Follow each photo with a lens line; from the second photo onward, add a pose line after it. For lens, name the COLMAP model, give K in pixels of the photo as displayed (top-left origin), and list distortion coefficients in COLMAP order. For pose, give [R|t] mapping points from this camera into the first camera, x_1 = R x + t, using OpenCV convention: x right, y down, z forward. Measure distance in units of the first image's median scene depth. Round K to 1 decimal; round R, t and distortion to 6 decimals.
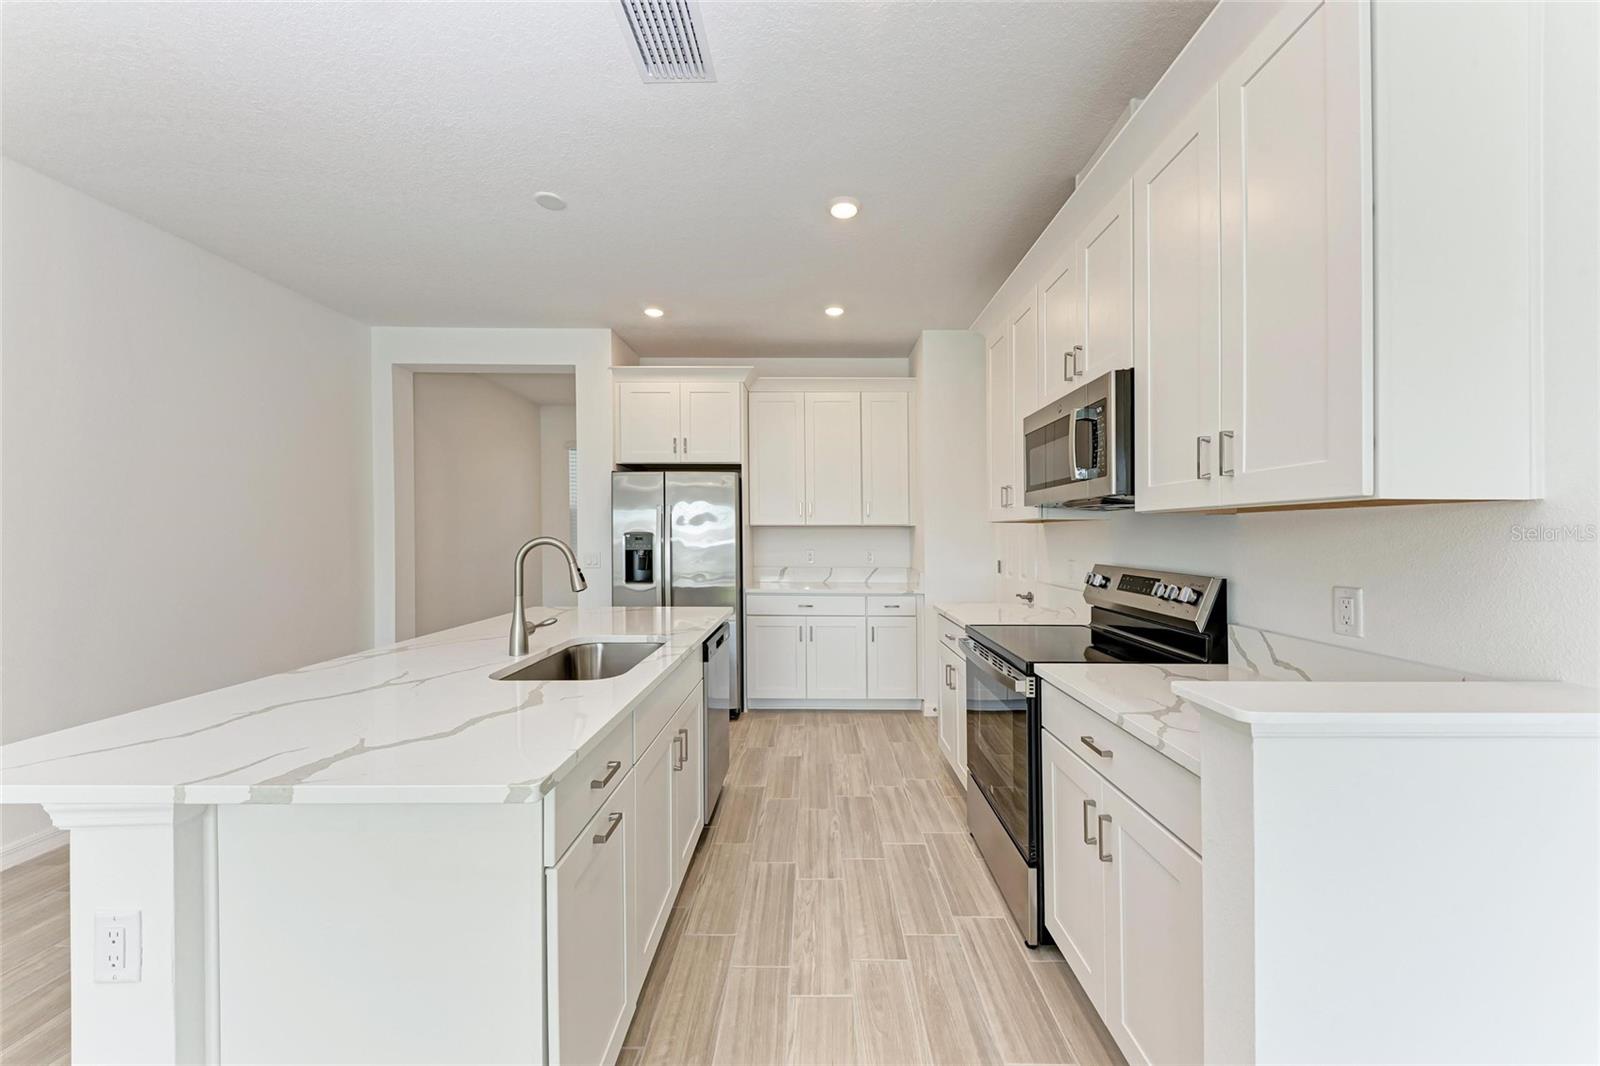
lens RADIAL K [[571.8, 0, 816.2], [0, 571.8, 537.2], [0, 0, 1]] dist [0.014049, -0.000019]
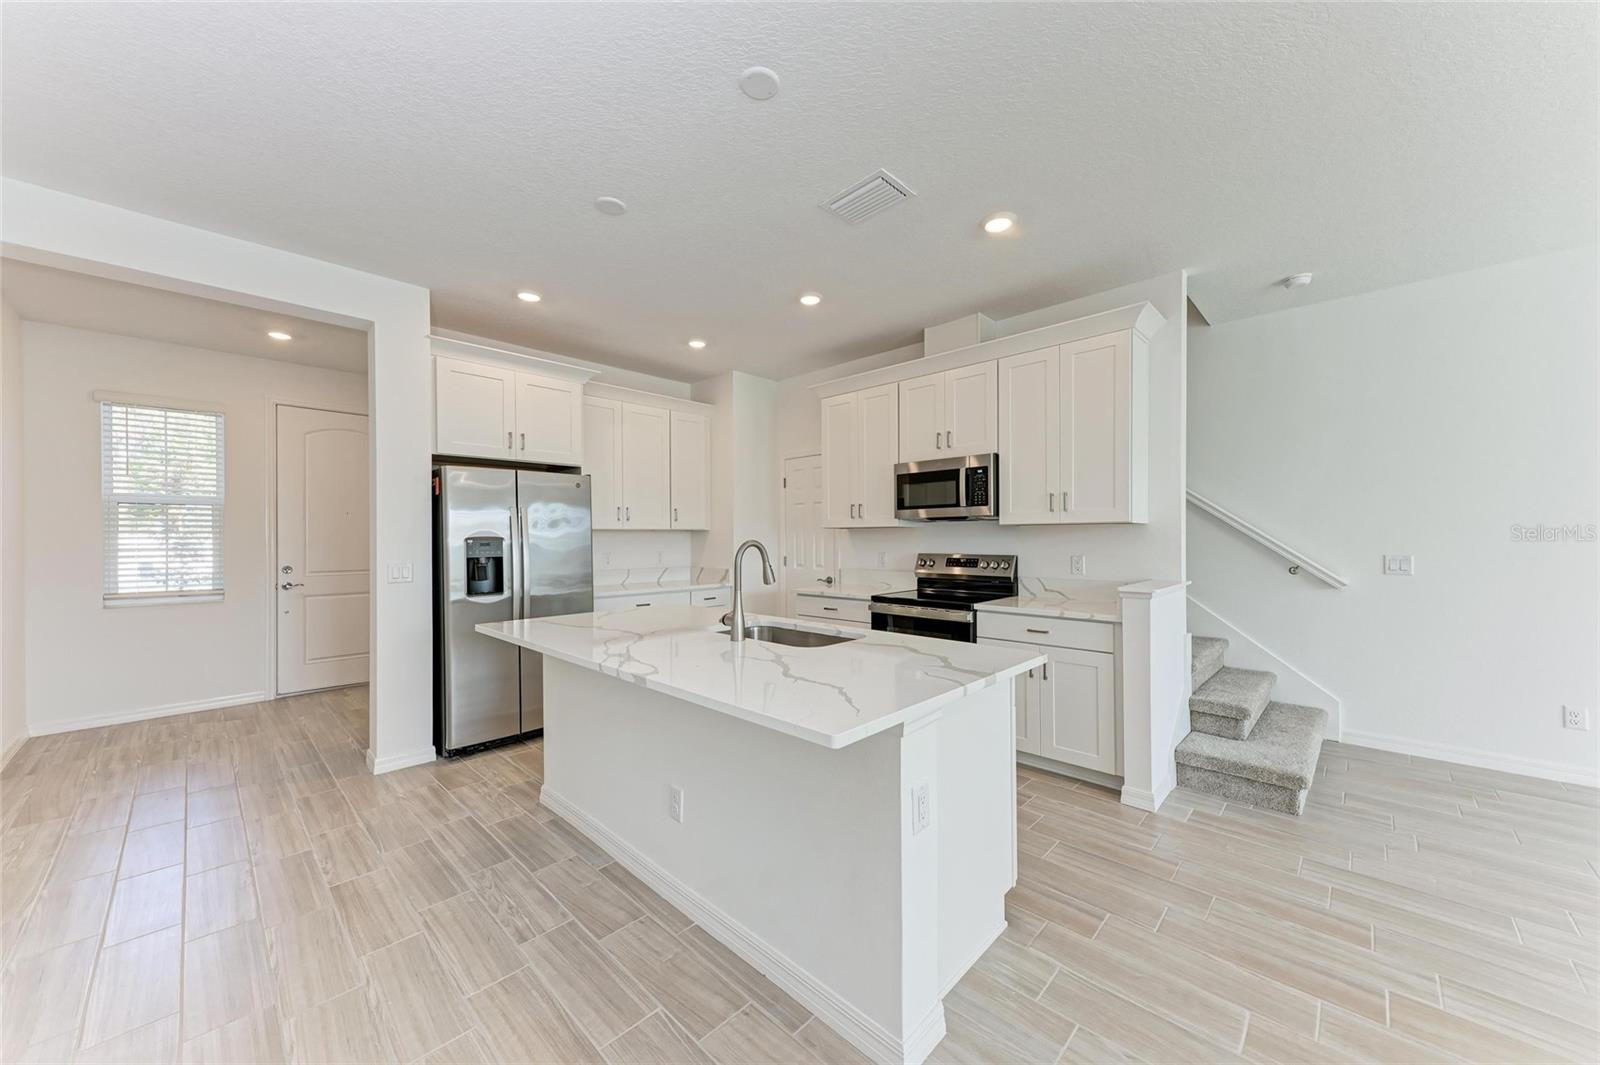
lens RADIAL K [[573.6, 0, 803.3], [0, 573.6, 535.1], [0, 0, 1]] dist [0.016316, -0.006215]
pose [[0.692511, -0.002437, 0.721403, -0.607464], [0.010525, 0.999922, -0.006726, 0.000276], [-0.721331, 0.012251, 0.692482, 0.044984]]
